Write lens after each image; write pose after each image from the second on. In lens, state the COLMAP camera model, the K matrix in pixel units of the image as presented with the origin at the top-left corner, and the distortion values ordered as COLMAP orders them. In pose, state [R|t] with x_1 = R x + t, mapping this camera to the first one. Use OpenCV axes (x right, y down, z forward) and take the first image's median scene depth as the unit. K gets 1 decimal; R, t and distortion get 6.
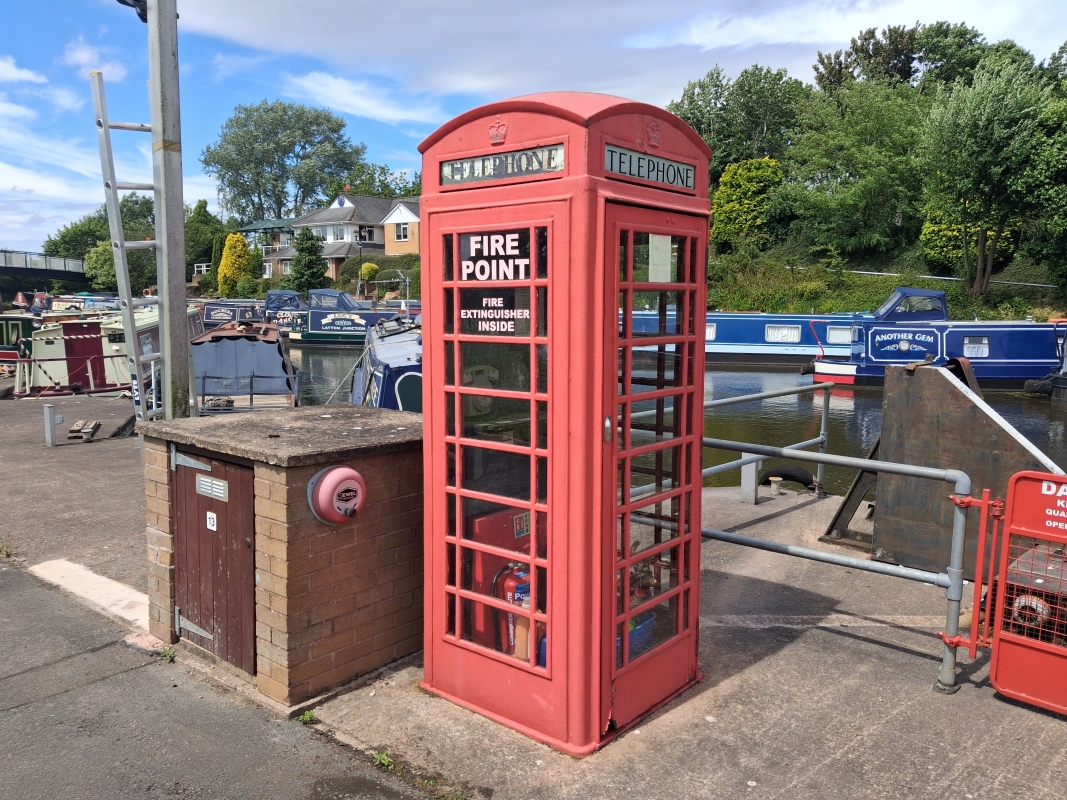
lens RADIAL K [[840.7, 0, 552.9], [0, 840.7, 397.6], [0, 0, 1]] dist [0.035869, -0.058238]
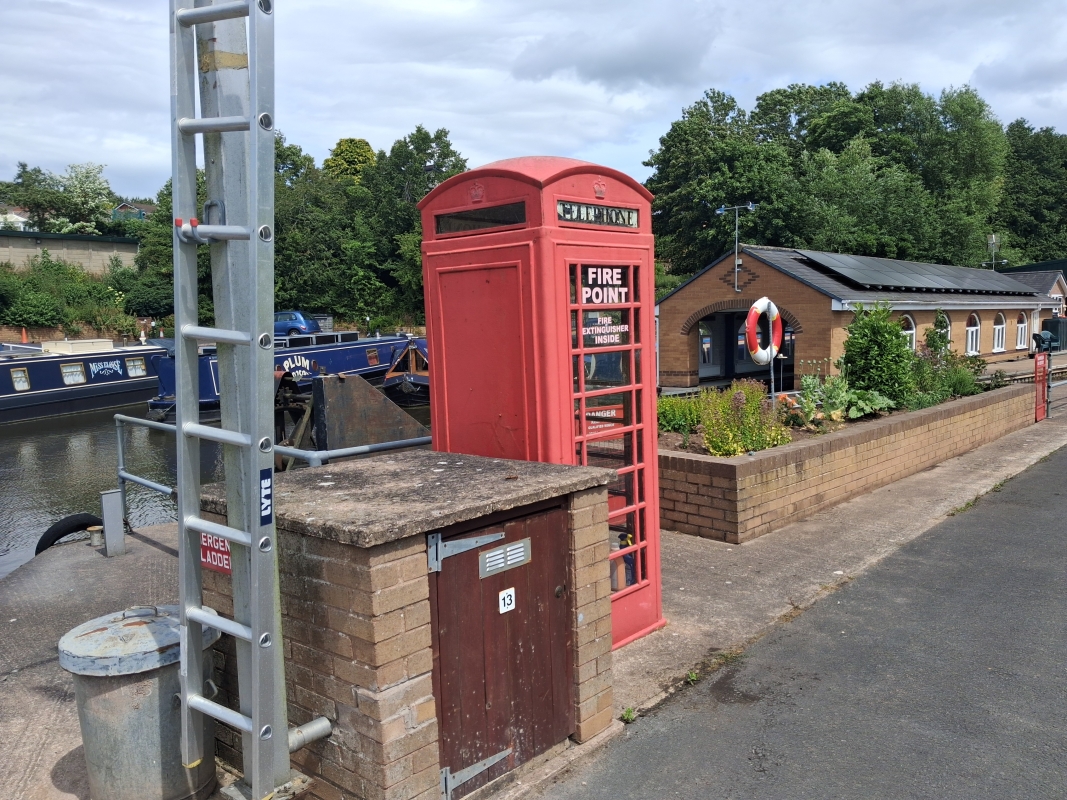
lens RADIAL K [[824.1, 0, 533.5], [0, 824.1, 400.0], [0, 0, 1]] dist [0.050000, -0.058046]
pose [[0.065500, -0.104894, 0.992324, -1.204373], [0.144527, 0.984971, 0.094577, -0.115516], [-0.987331, 0.137222, 0.079675, 0.921139]]
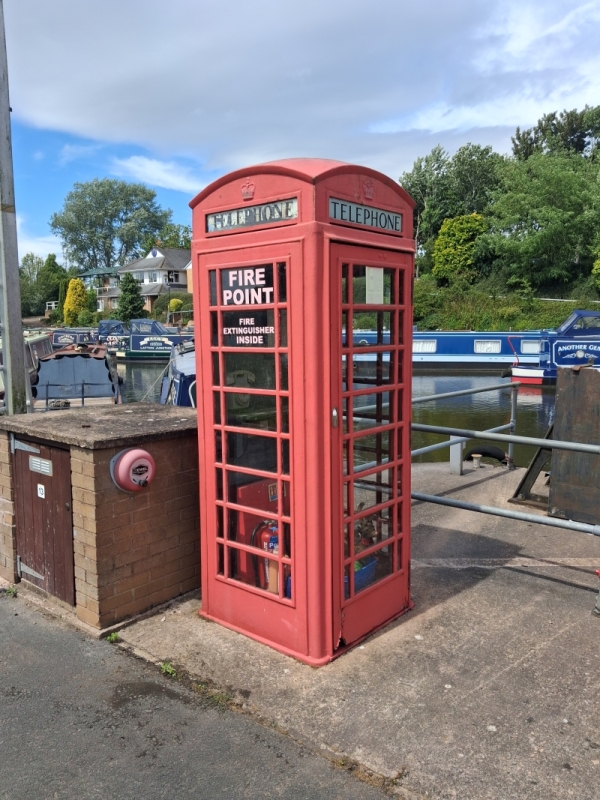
lens RADIAL K [[630.3, 0, 300.2], [0, 630.3, 408.1], [0, 0, 1]] dist [0.035869, -0.058238]
pose [[0.999605, -0.013588, -0.024587, 0.030568], [0.013978, 0.999778, 0.015771, 0.006308], [0.024367, -0.016108, 0.999573, 0.017952]]
